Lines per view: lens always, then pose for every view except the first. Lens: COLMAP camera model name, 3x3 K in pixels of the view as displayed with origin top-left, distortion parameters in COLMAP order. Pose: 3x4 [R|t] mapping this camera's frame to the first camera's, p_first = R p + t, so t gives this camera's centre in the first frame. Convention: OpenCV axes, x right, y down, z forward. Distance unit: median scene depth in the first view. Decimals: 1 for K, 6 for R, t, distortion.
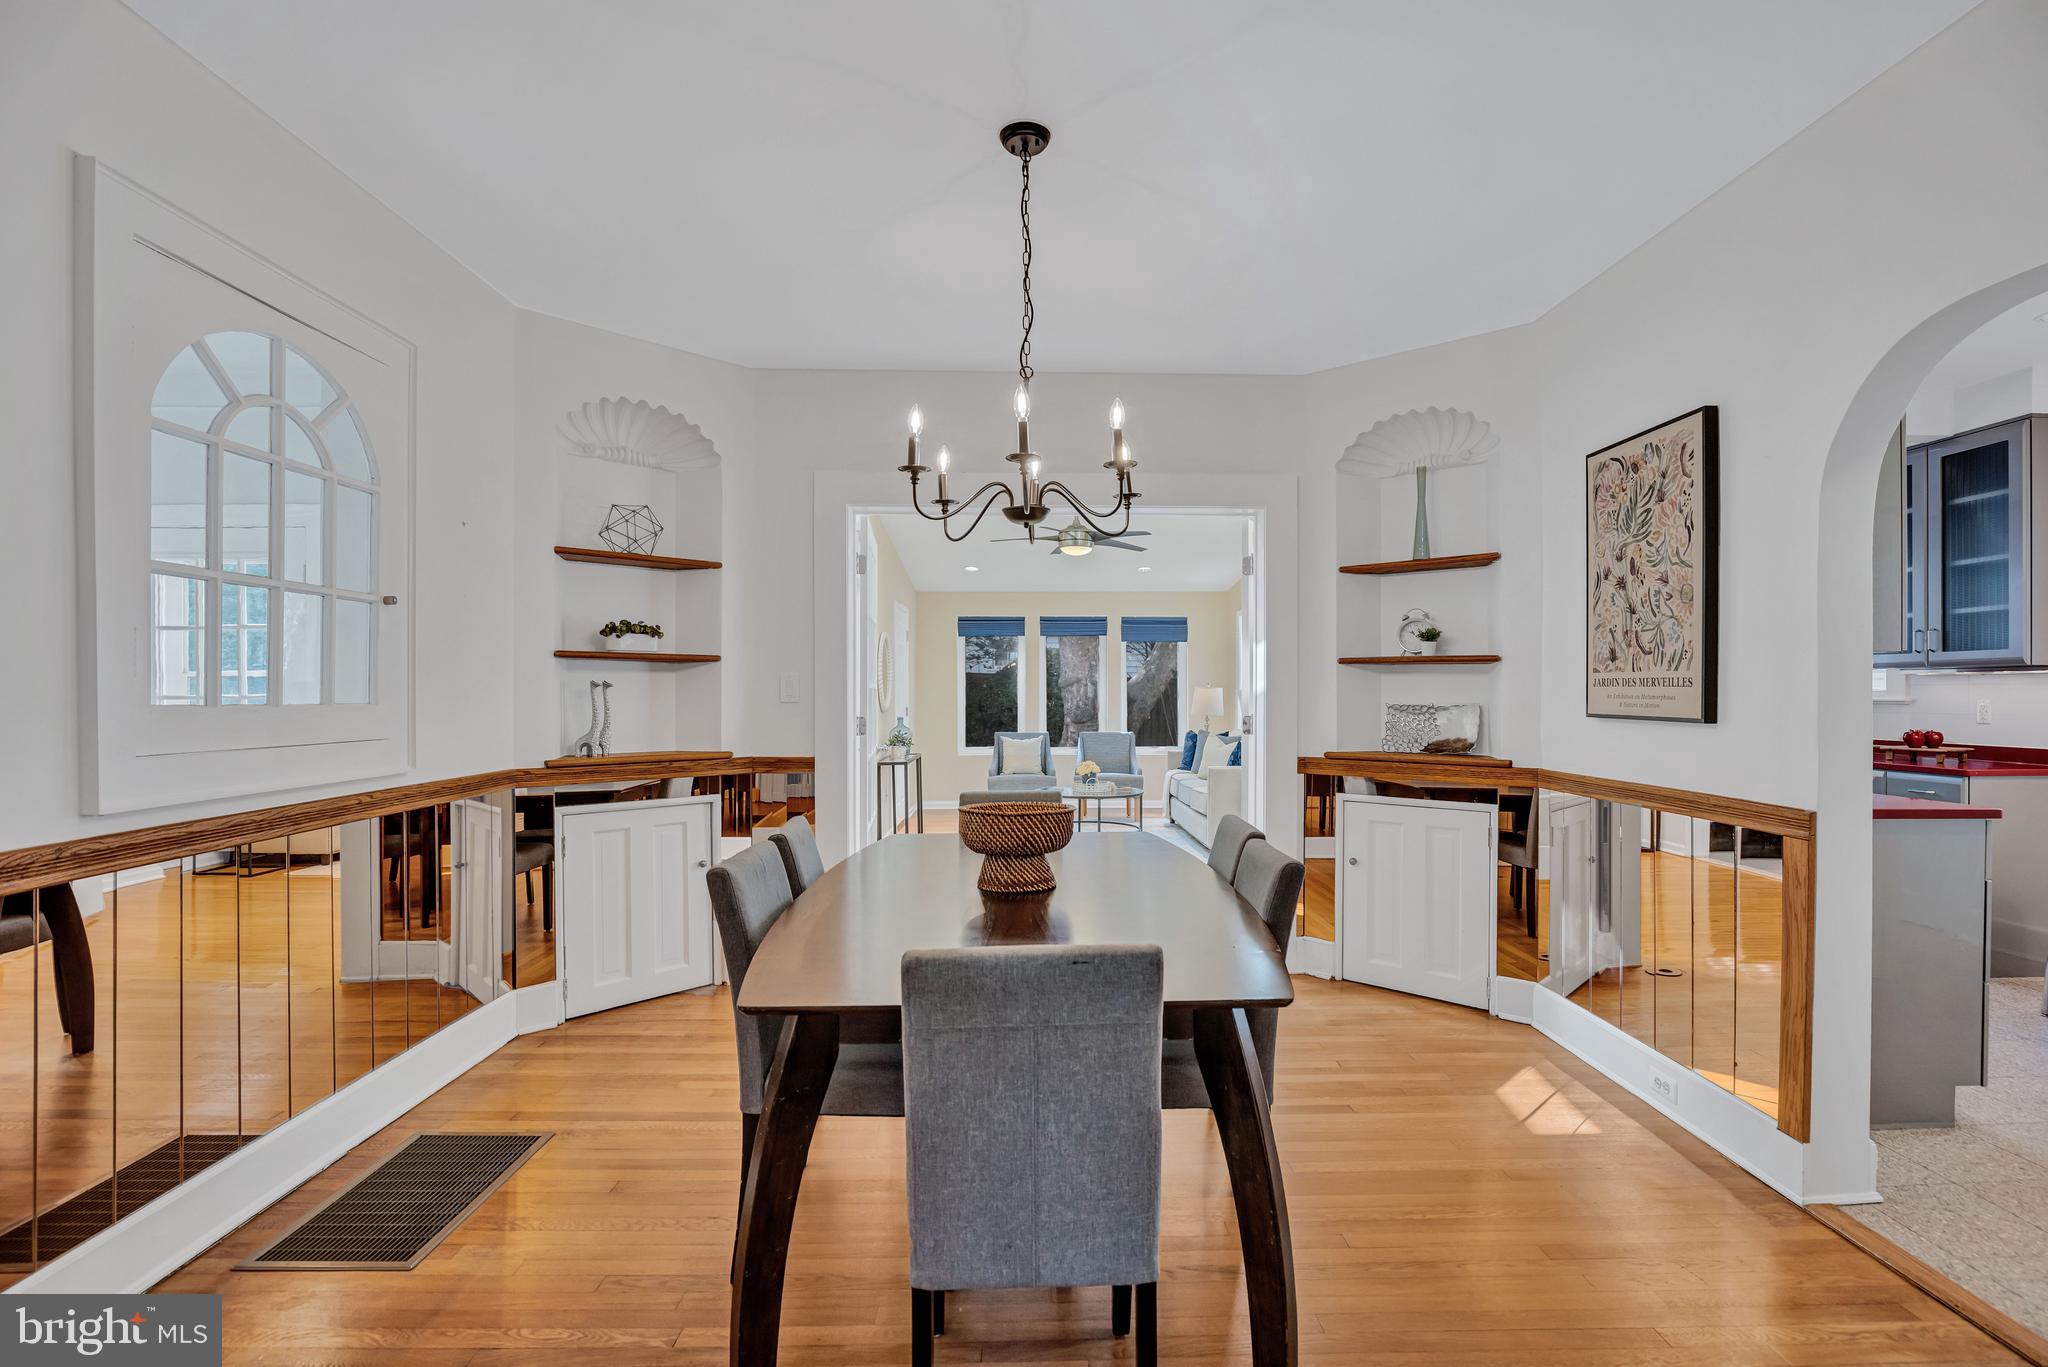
lens RADIAL K [[942.4, 0, 1031.5], [0, 942.4, 682.8], [0, 0, 1]] dist [-0.005323, -0.000243]
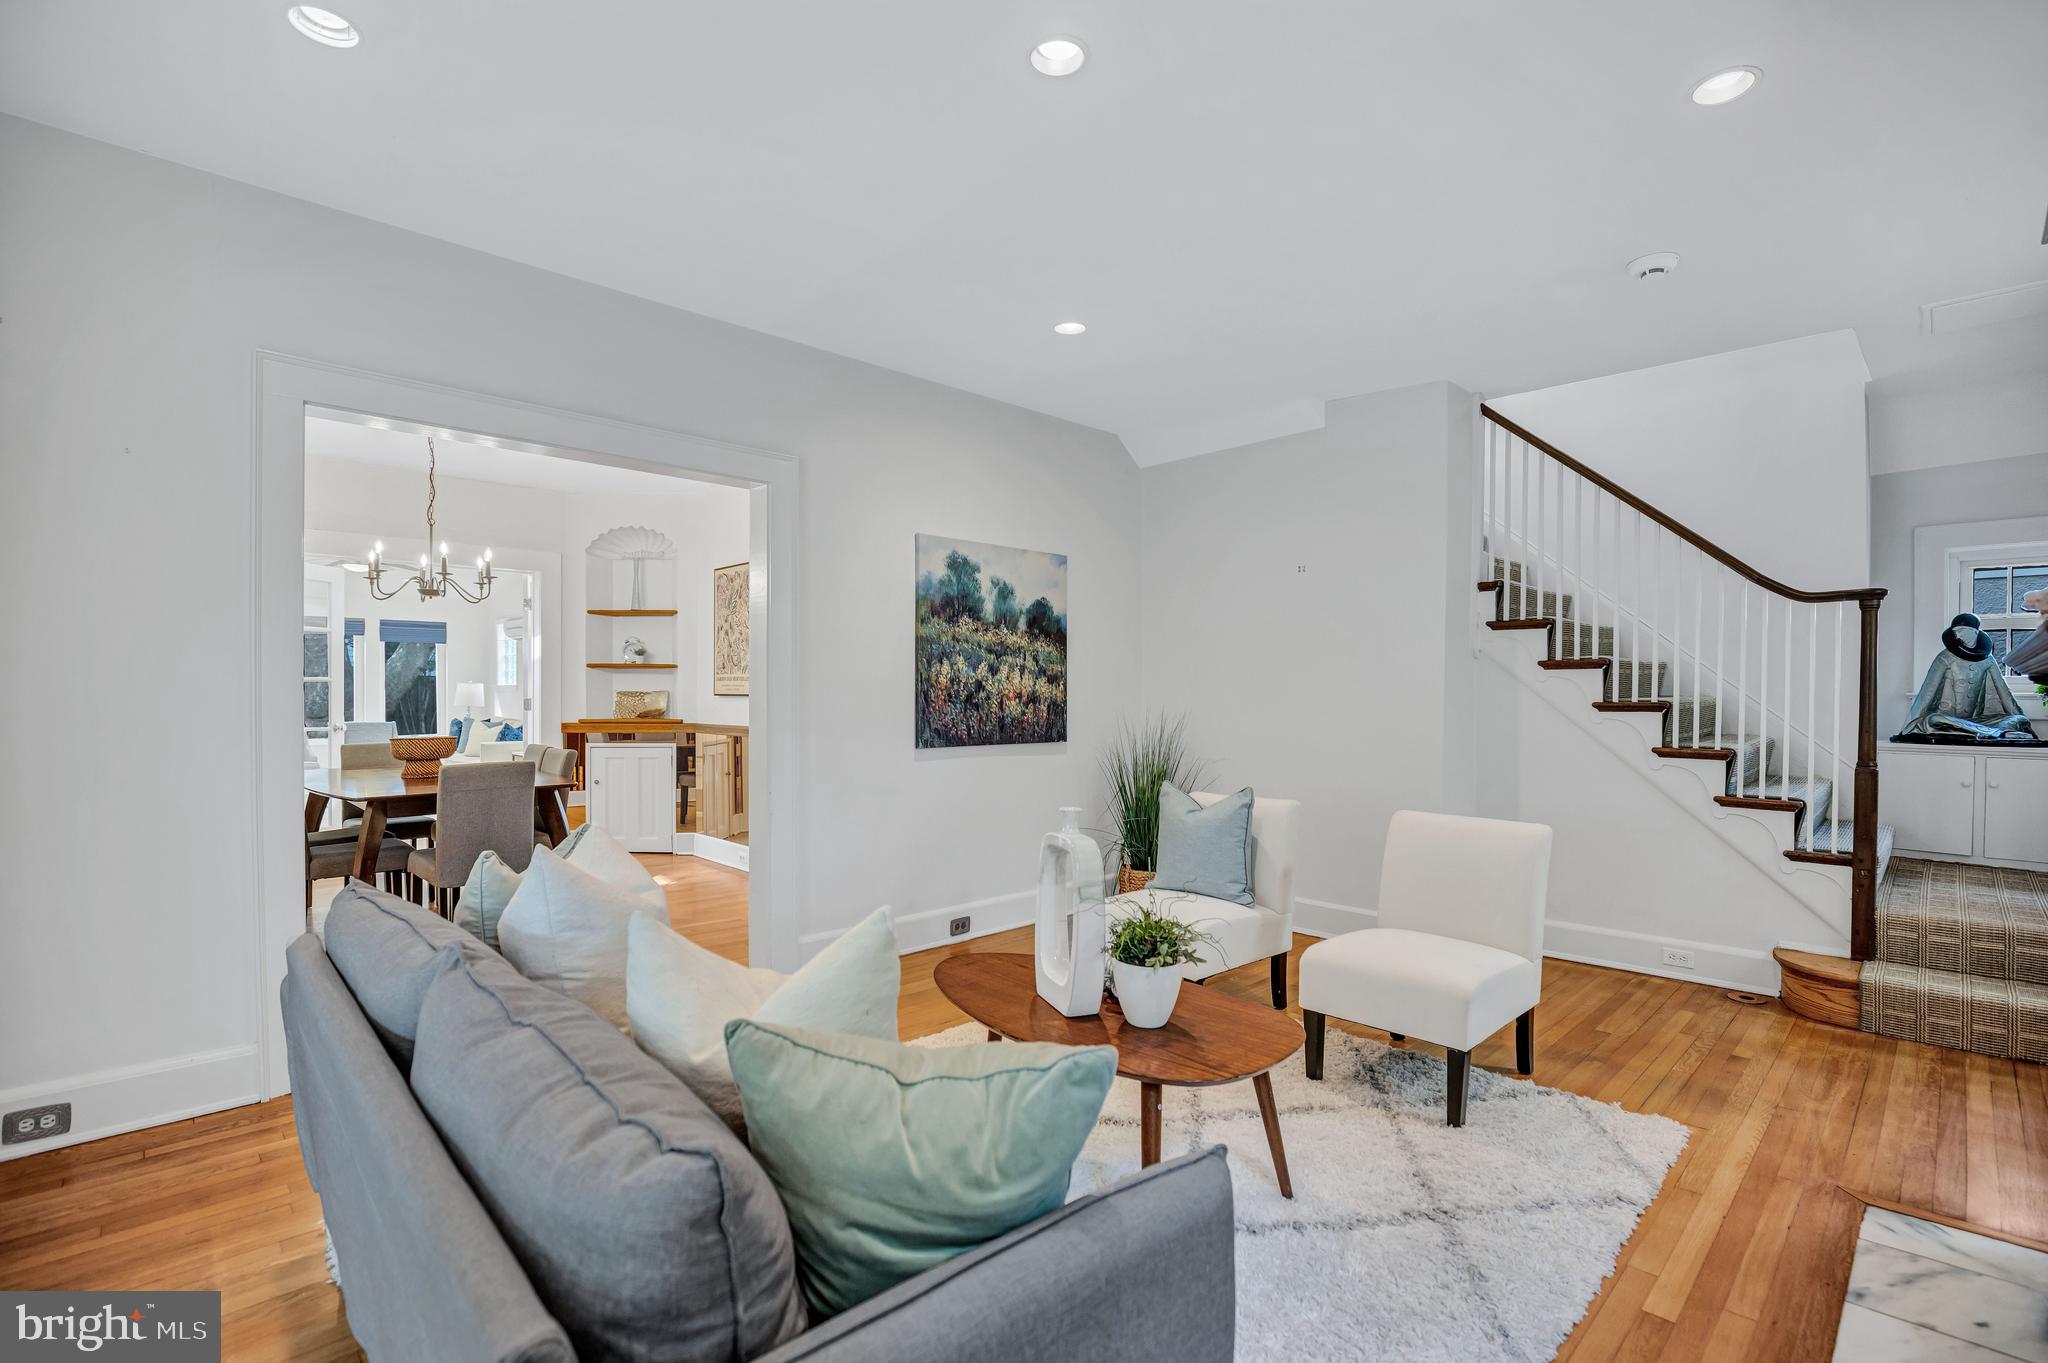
lens RADIAL K [[942.4, 0, 1035.4], [0, 942.4, 686.1], [0, 0, 1]] dist [-0.005323, -0.000243]
pose [[0.719507, 0.001964, 0.694482, -0.277375], [-0.005351, 0.999982, 0.002716, 0.005005], [-0.694465, -0.005670, 0.719505, -0.800435]]
